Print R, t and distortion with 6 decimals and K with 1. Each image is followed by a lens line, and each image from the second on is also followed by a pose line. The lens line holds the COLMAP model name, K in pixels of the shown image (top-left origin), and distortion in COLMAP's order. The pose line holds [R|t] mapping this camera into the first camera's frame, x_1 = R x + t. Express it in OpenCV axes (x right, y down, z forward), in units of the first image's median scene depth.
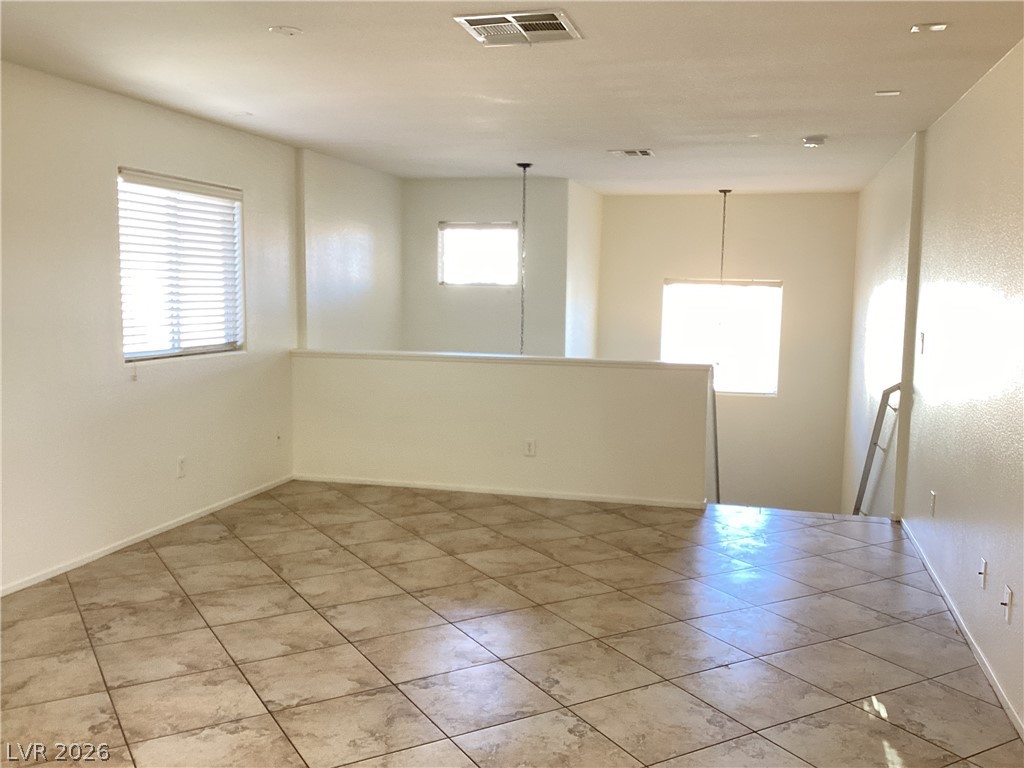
lens RADIAL K [[930.9, 0, 512.9], [0, 930.9, 387.4], [0, 0, 1]] dist [0.121474, -0.273707]
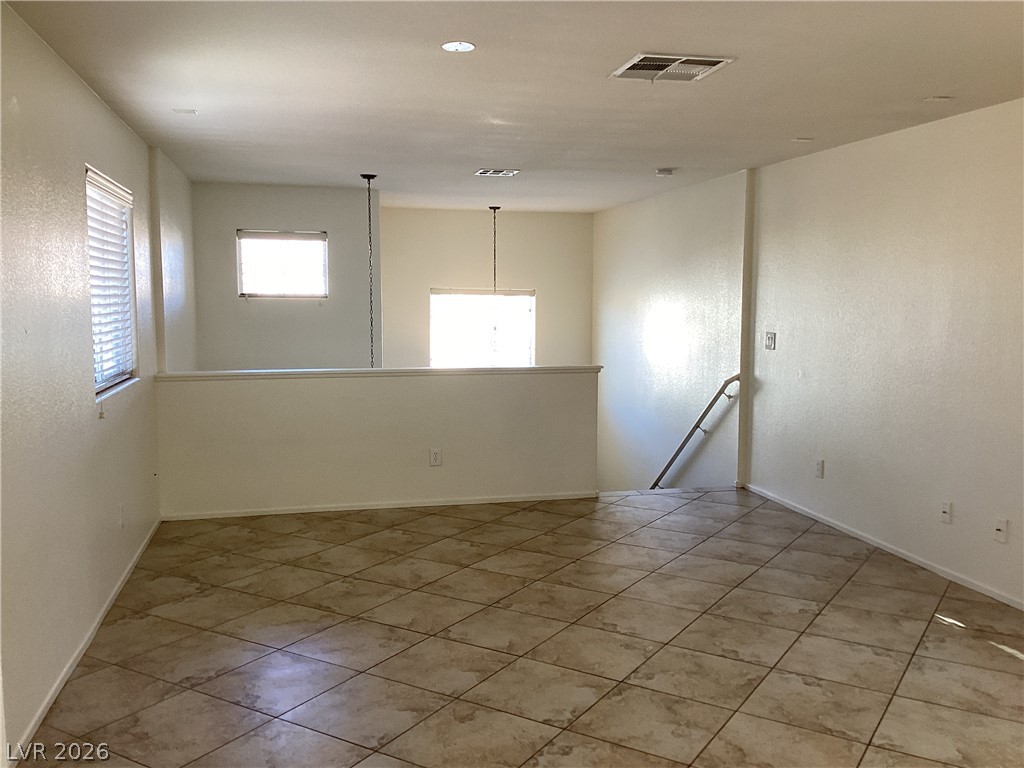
lens RADIAL K [[921.1, 0, 523.1], [0, 921.1, 389.0], [0, 0, 1]] dist [0.116464, -0.220339]
pose [[0.882225, -0.060461, 0.466929, -0.386827], [0.062002, 0.998003, 0.012081, -0.017272], [-0.466727, 0.018293, 0.884212, 0.069461]]
